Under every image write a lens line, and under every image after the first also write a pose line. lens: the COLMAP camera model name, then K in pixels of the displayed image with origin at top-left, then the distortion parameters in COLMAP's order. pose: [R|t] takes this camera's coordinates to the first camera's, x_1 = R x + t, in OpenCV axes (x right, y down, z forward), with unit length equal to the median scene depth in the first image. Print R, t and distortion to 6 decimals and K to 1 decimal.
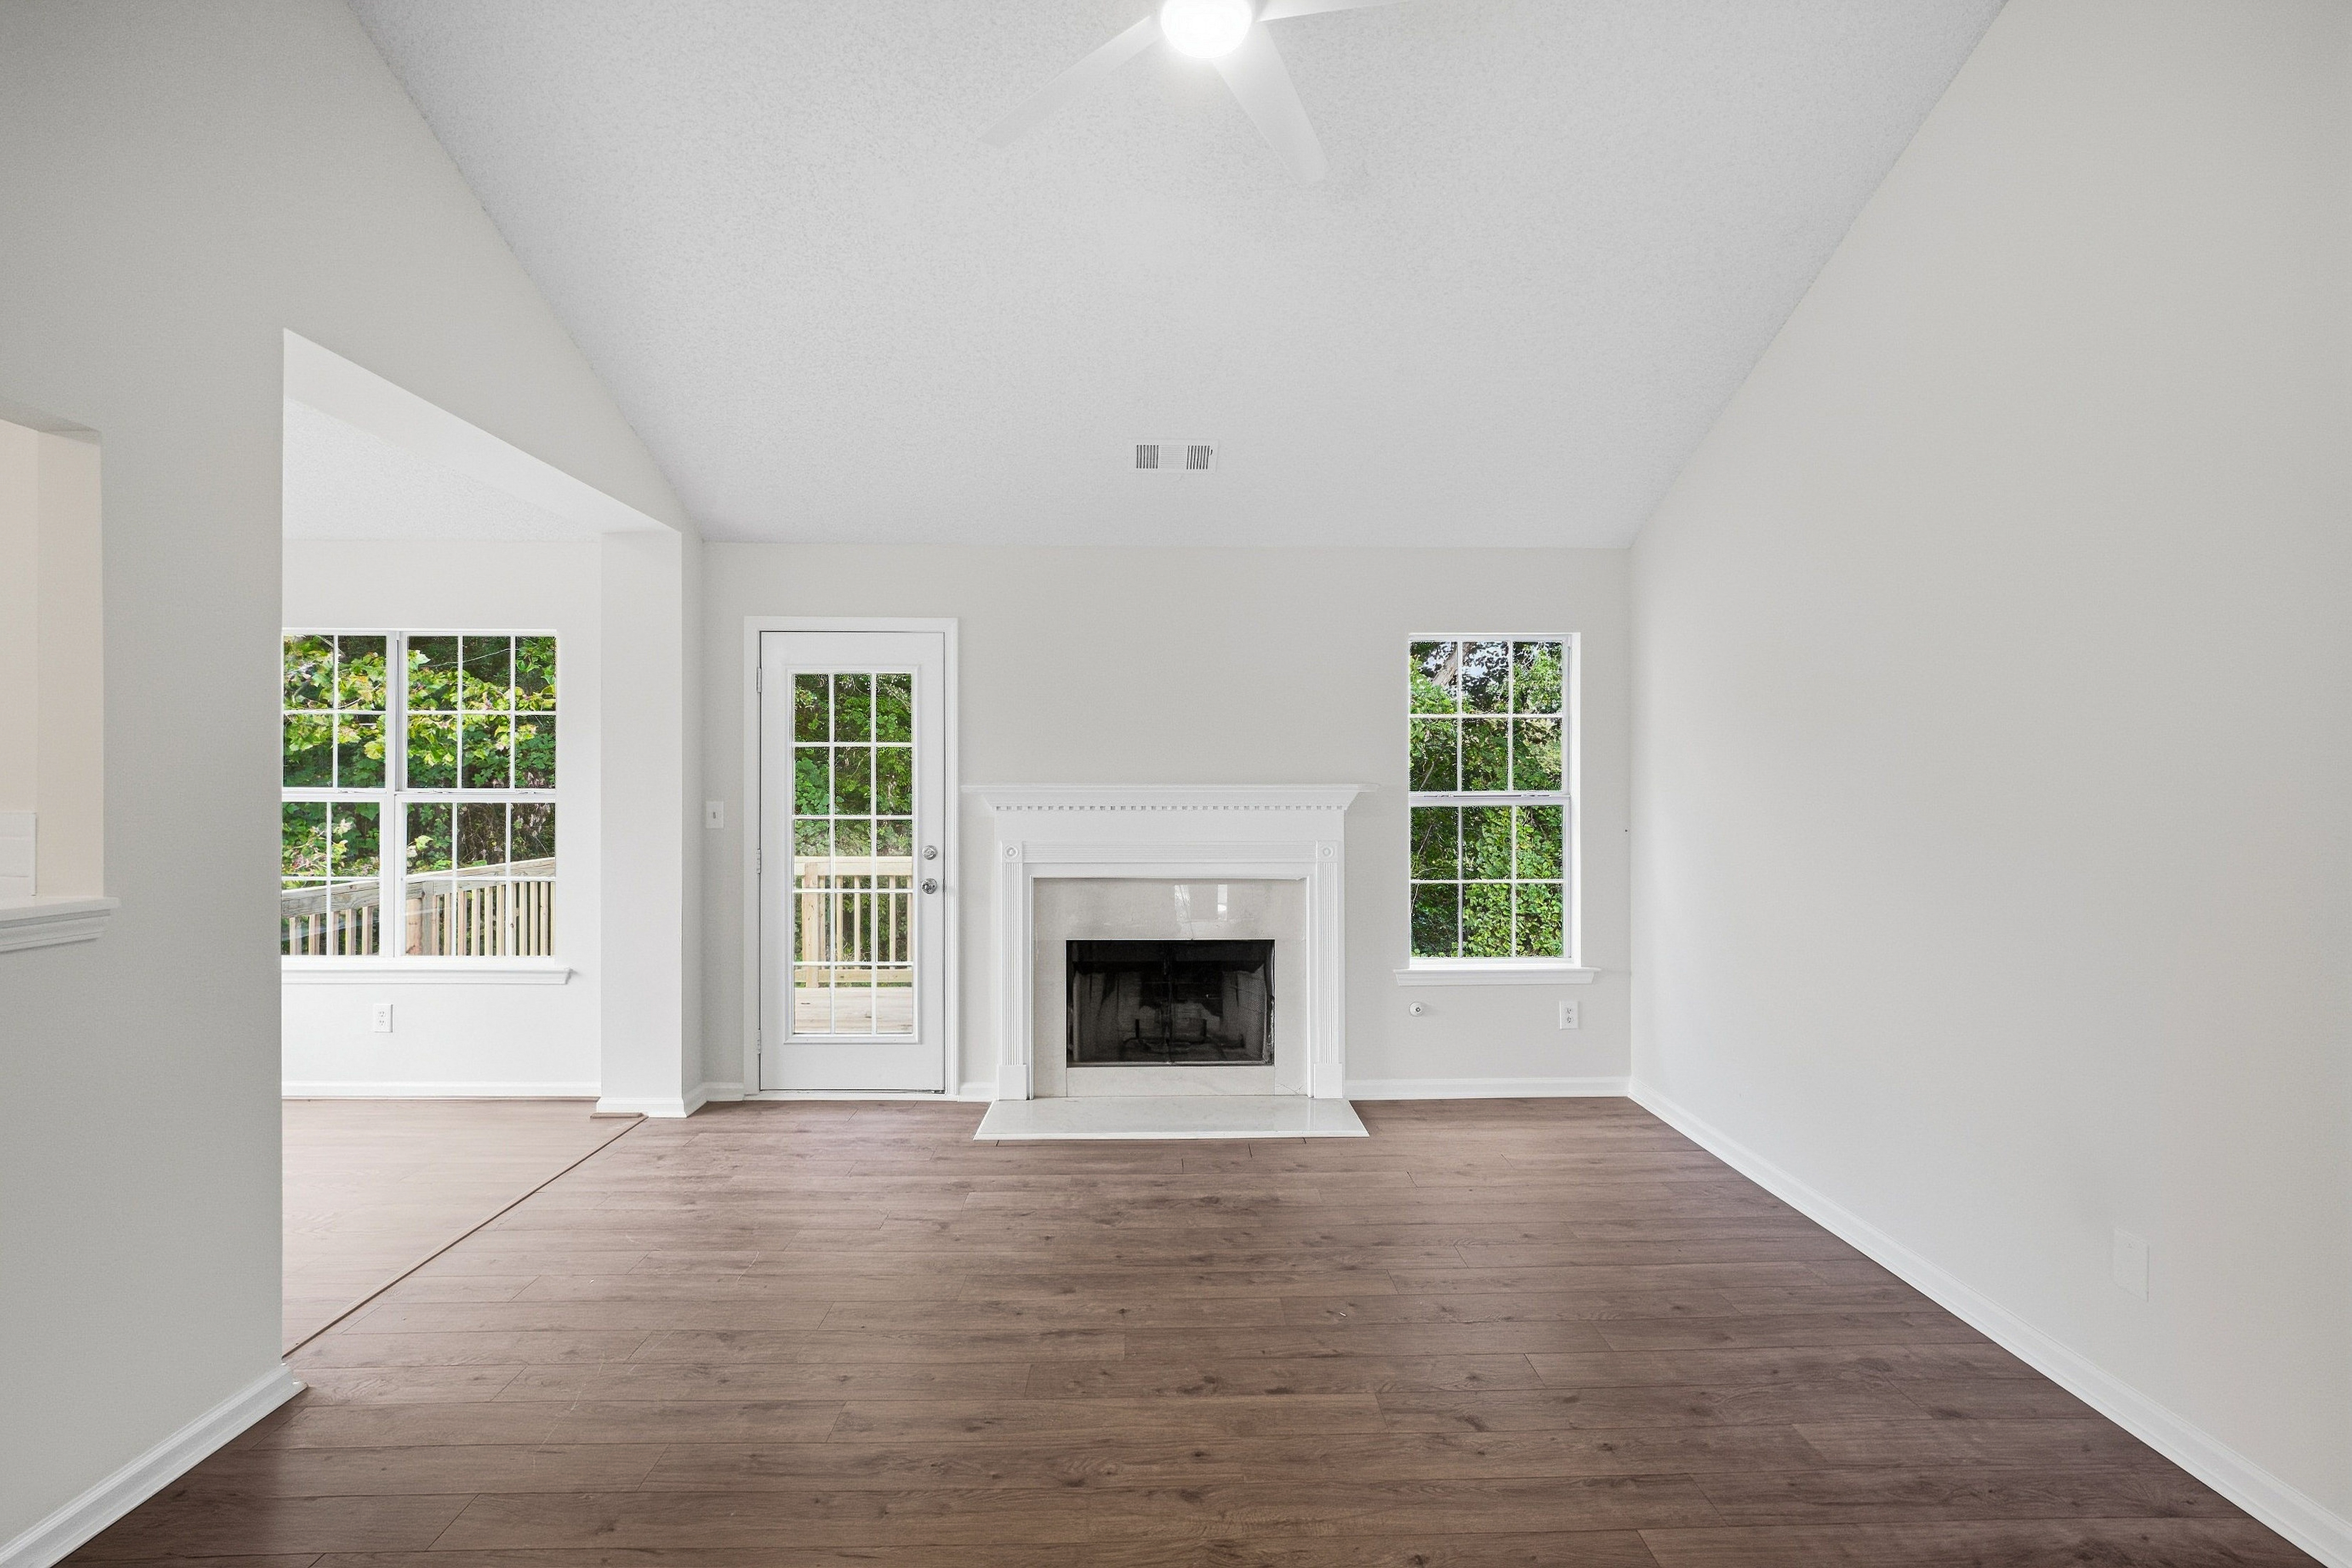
lens RADIAL K [[1072.5, 0, 1182.7], [0, 1072.5, 783.4], [0, 0, 1]] dist [-0.005280, 0.001010]
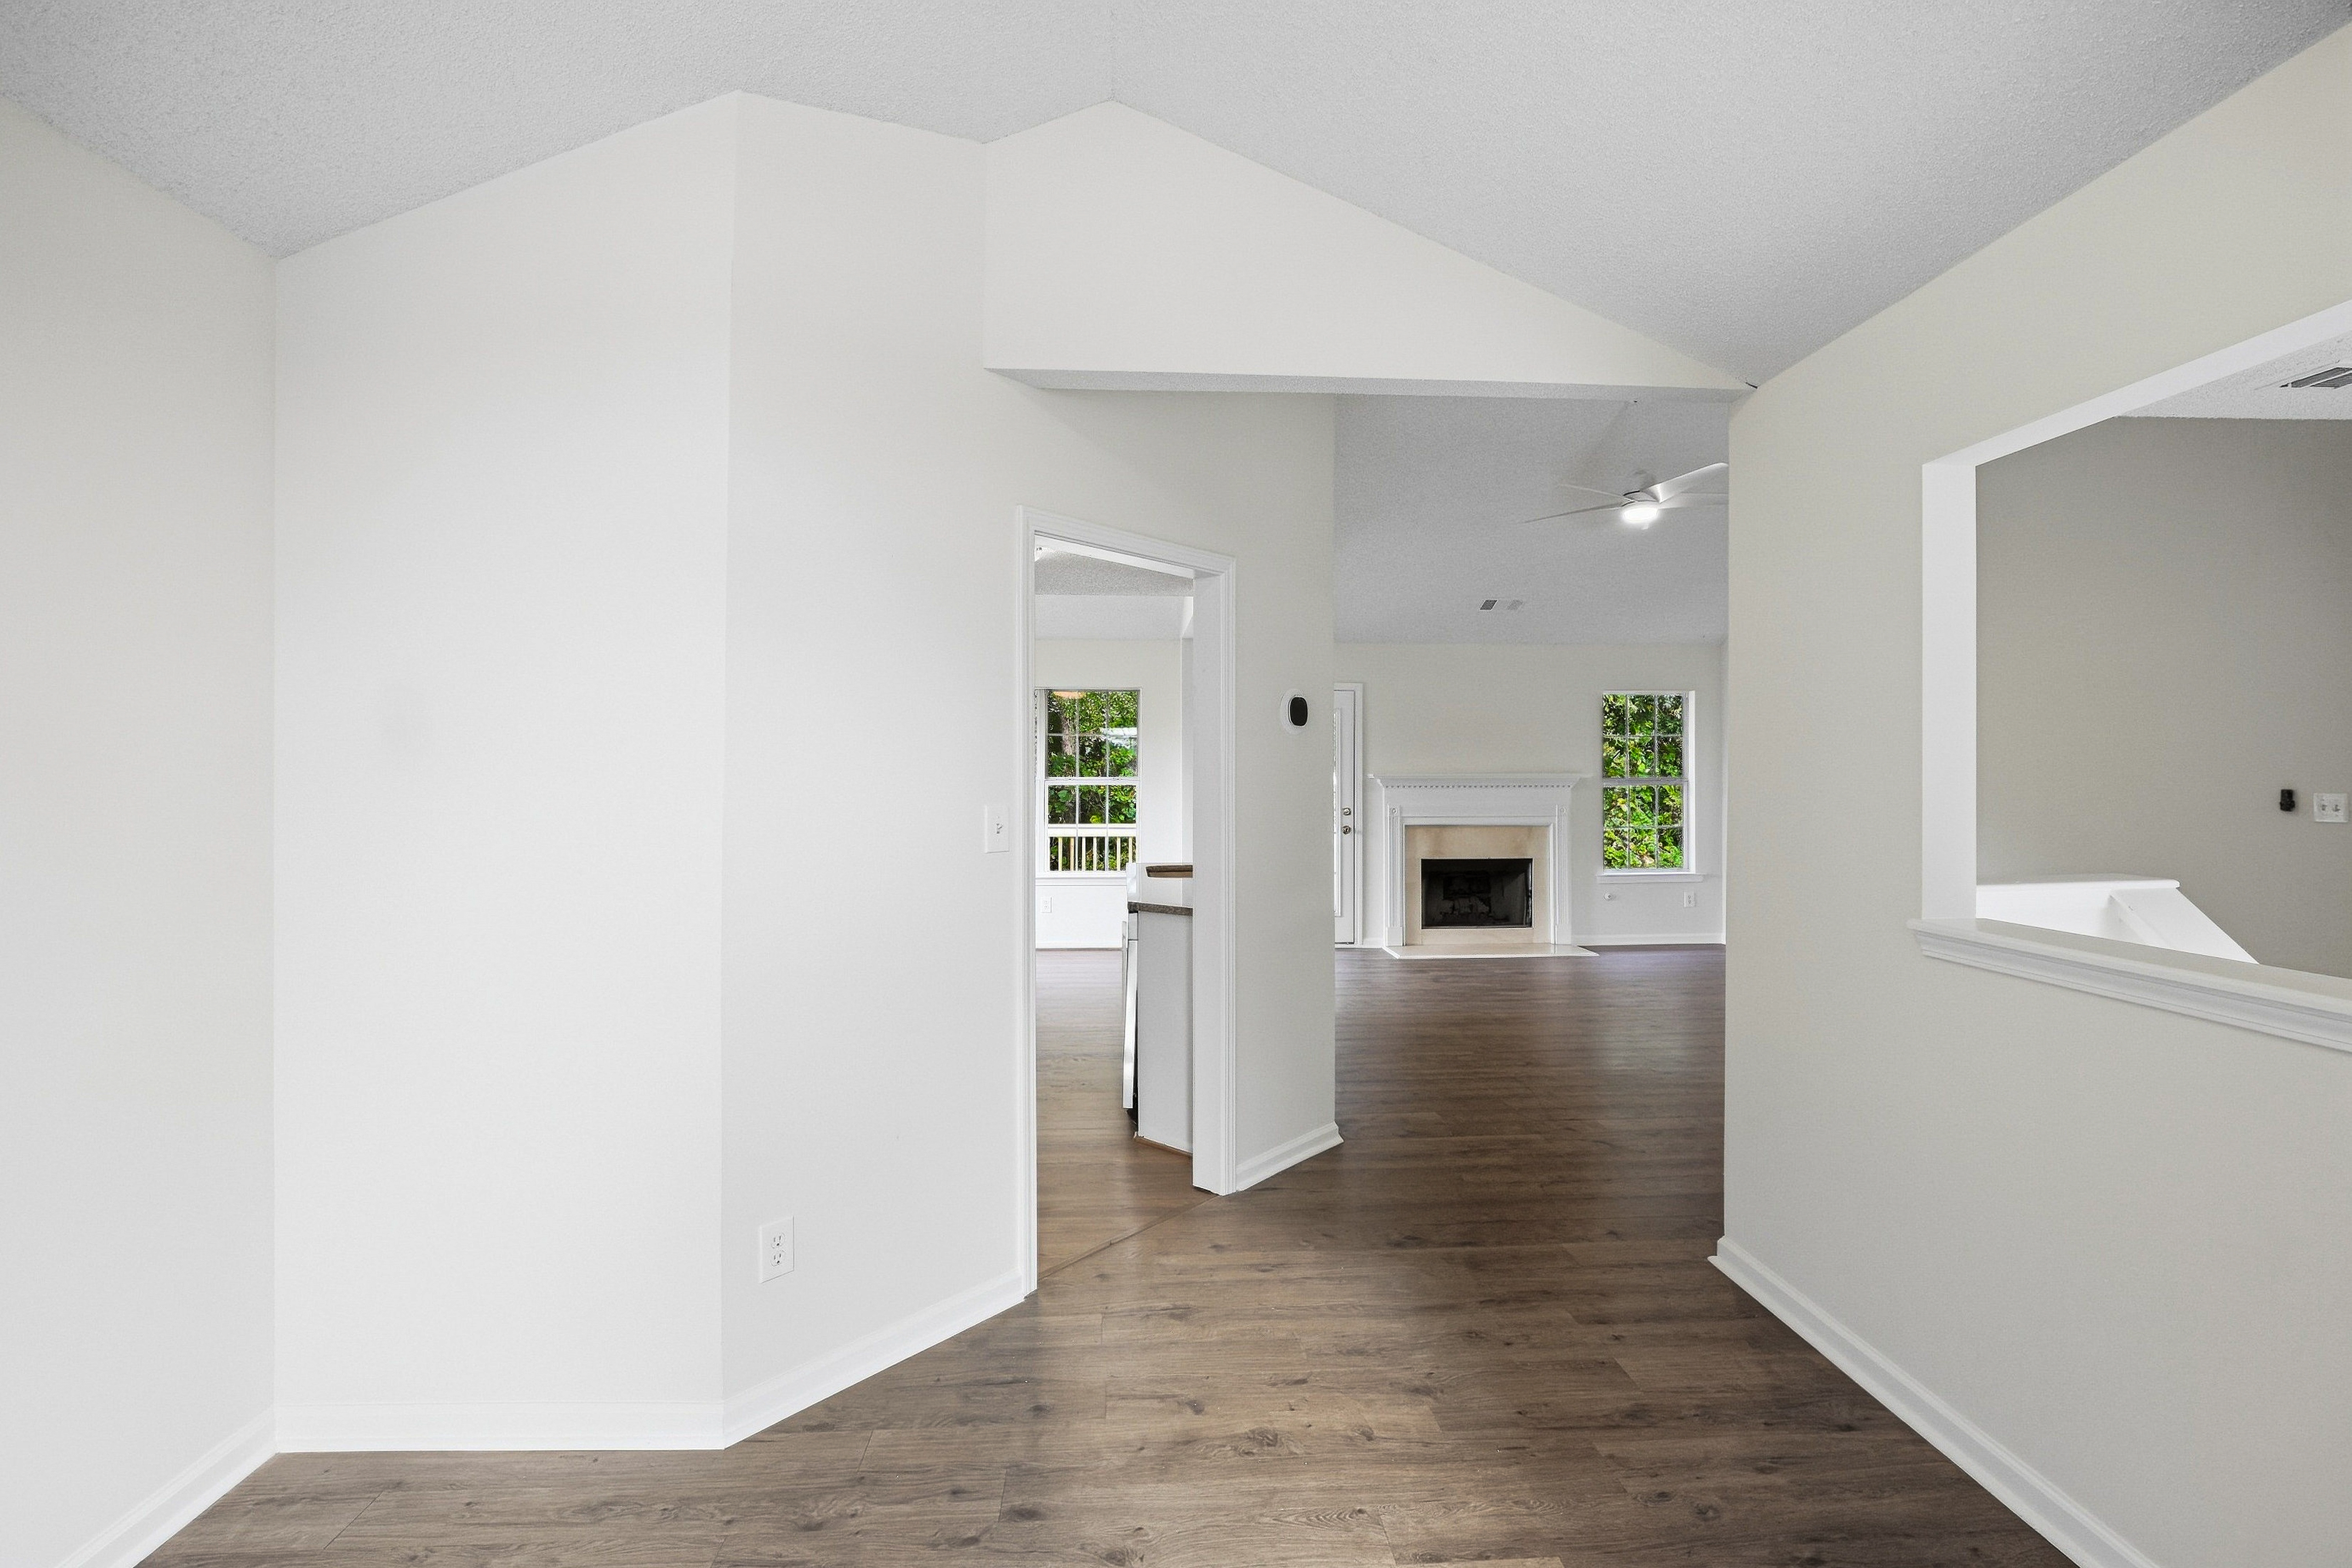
lens RADIAL K [[1072.5, 0, 1182.7], [0, 1072.5, 783.4], [0, 0, 1]] dist [-0.005280, 0.001010]
pose [[0.999015, -0.001784, 0.044349, -0.593927], [0.001028, 0.999854, 0.017064, -0.015282], [-0.044373, -0.017001, 0.998870, -0.802935]]
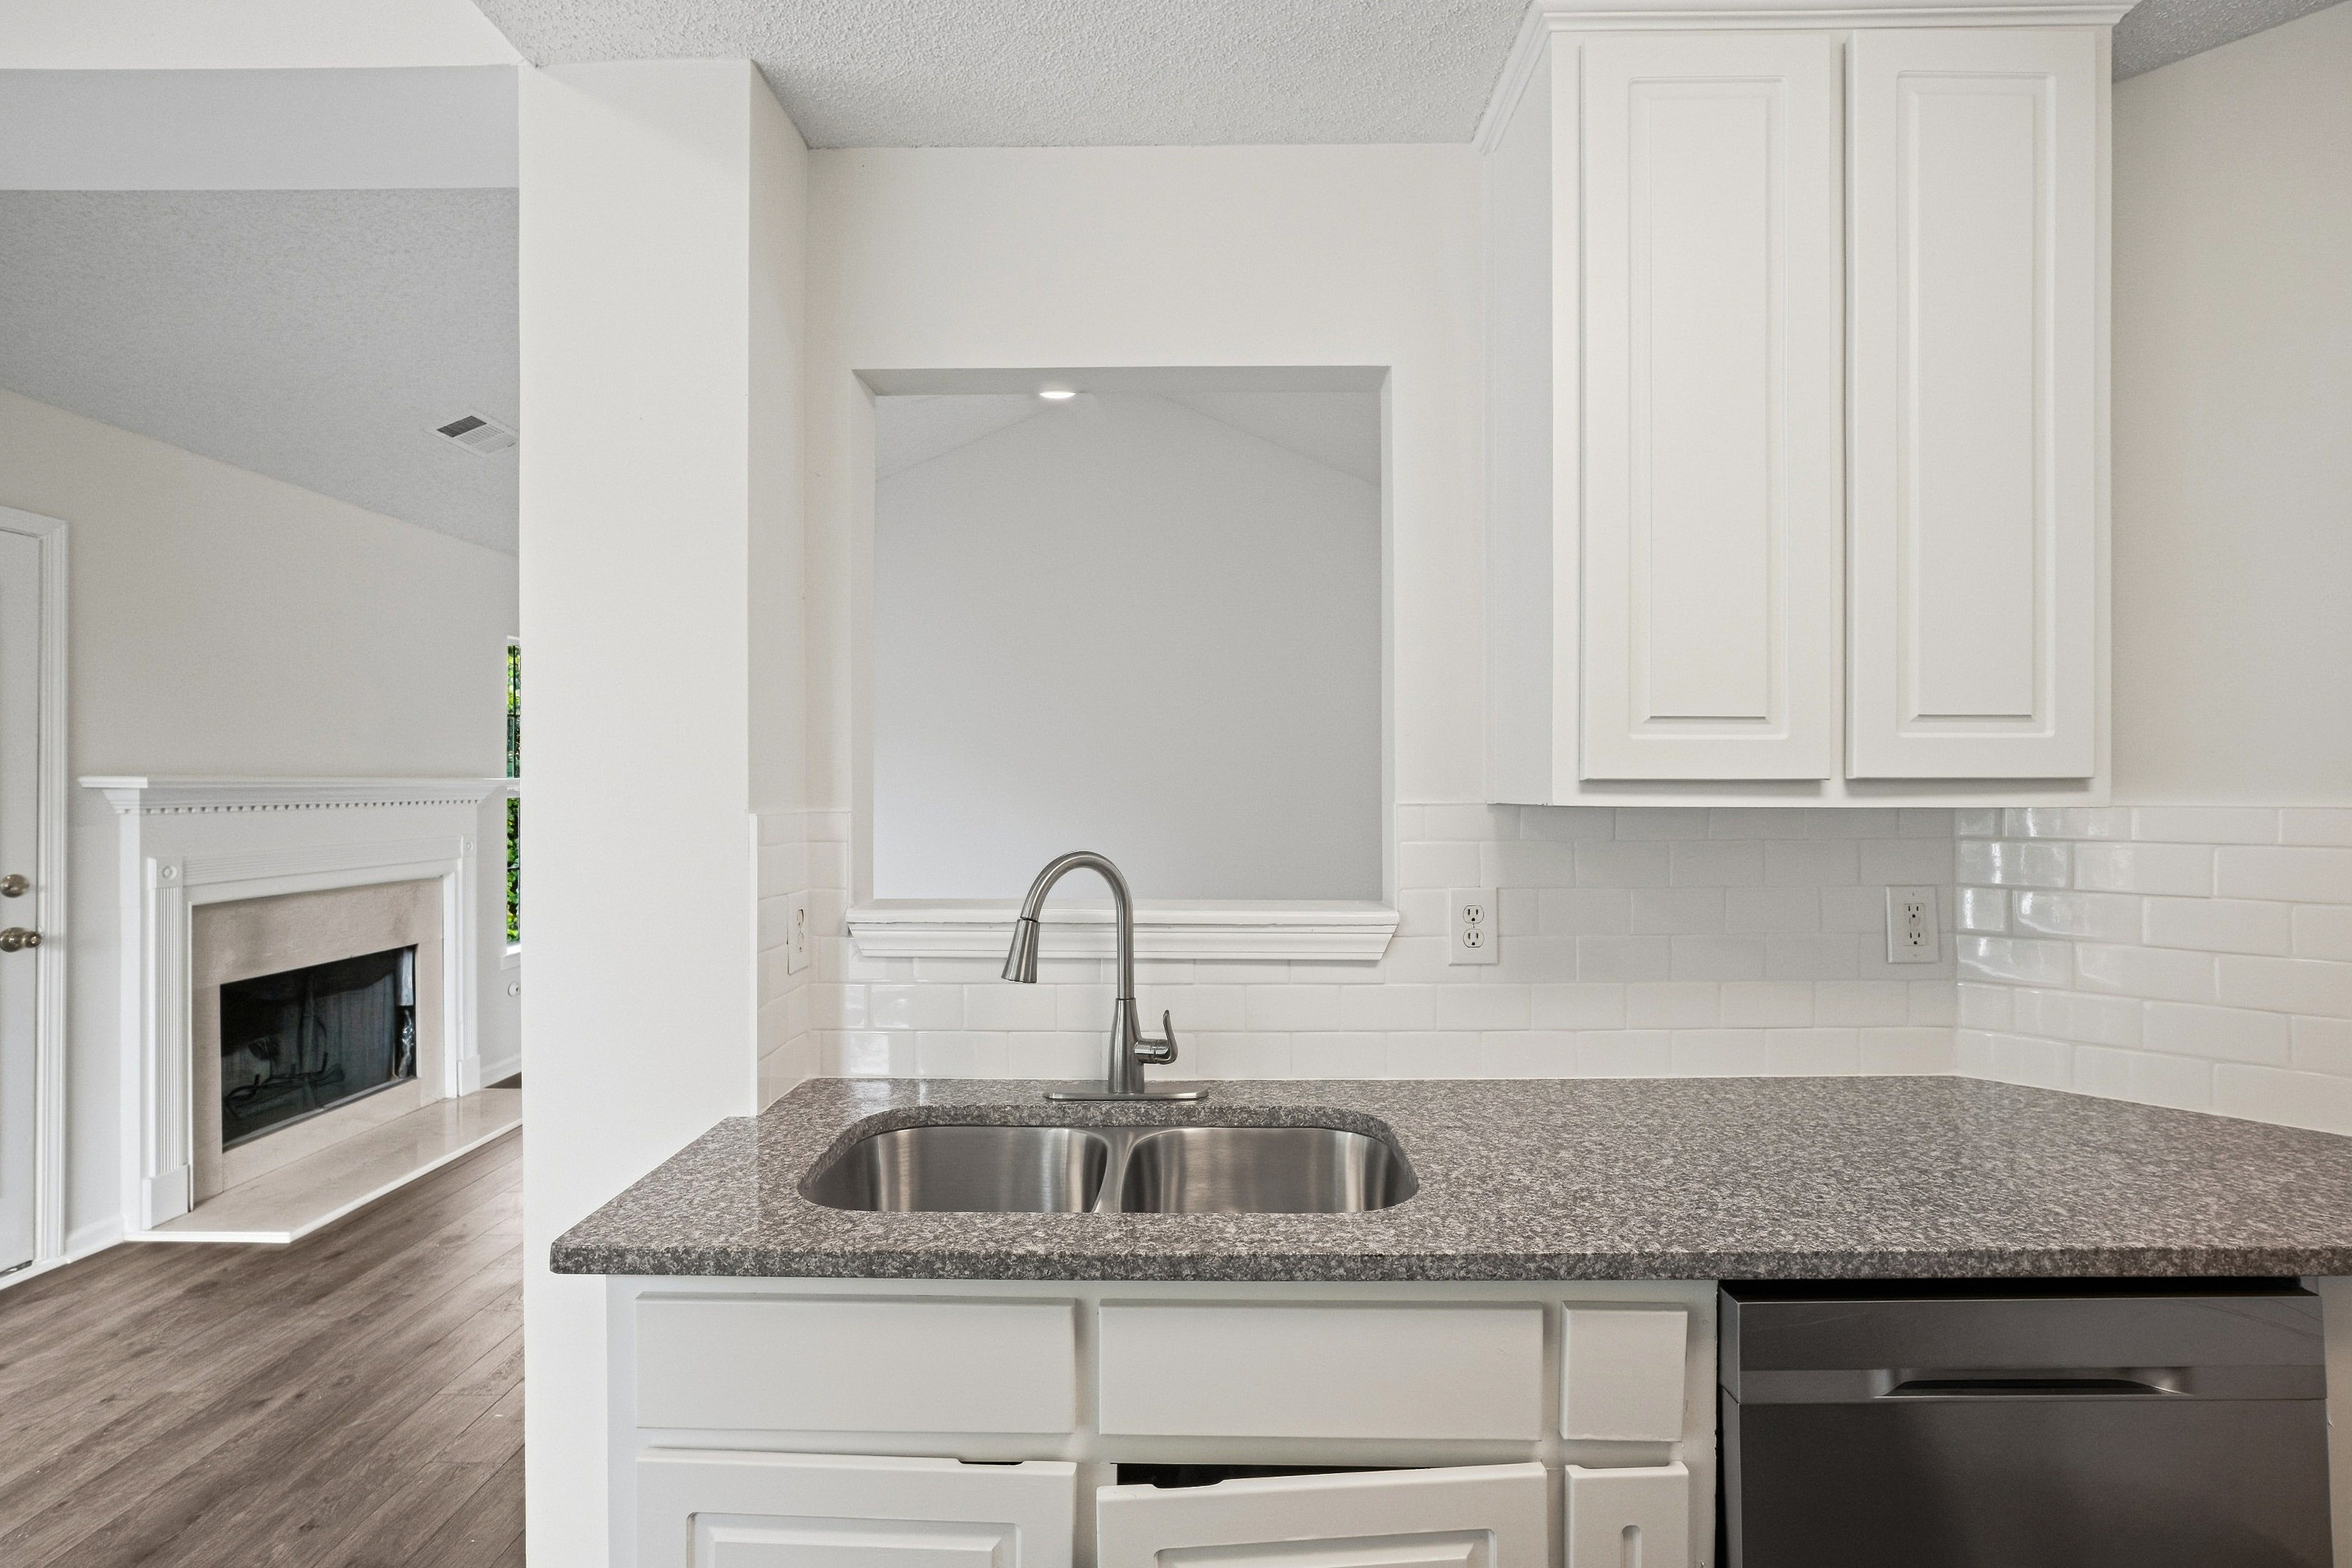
lens RADIAL K [[1072.5, 0, 1182.7], [0, 1072.5, 783.4], [0, 0, 1]] dist [-0.005280, 0.001010]
pose [[0.025208, -0.001676, 0.999681, -0.839273], [-0.003985, 0.999990, 0.001777, 0.000848], [-0.999674, -0.004029, 0.025202, 0.305959]]
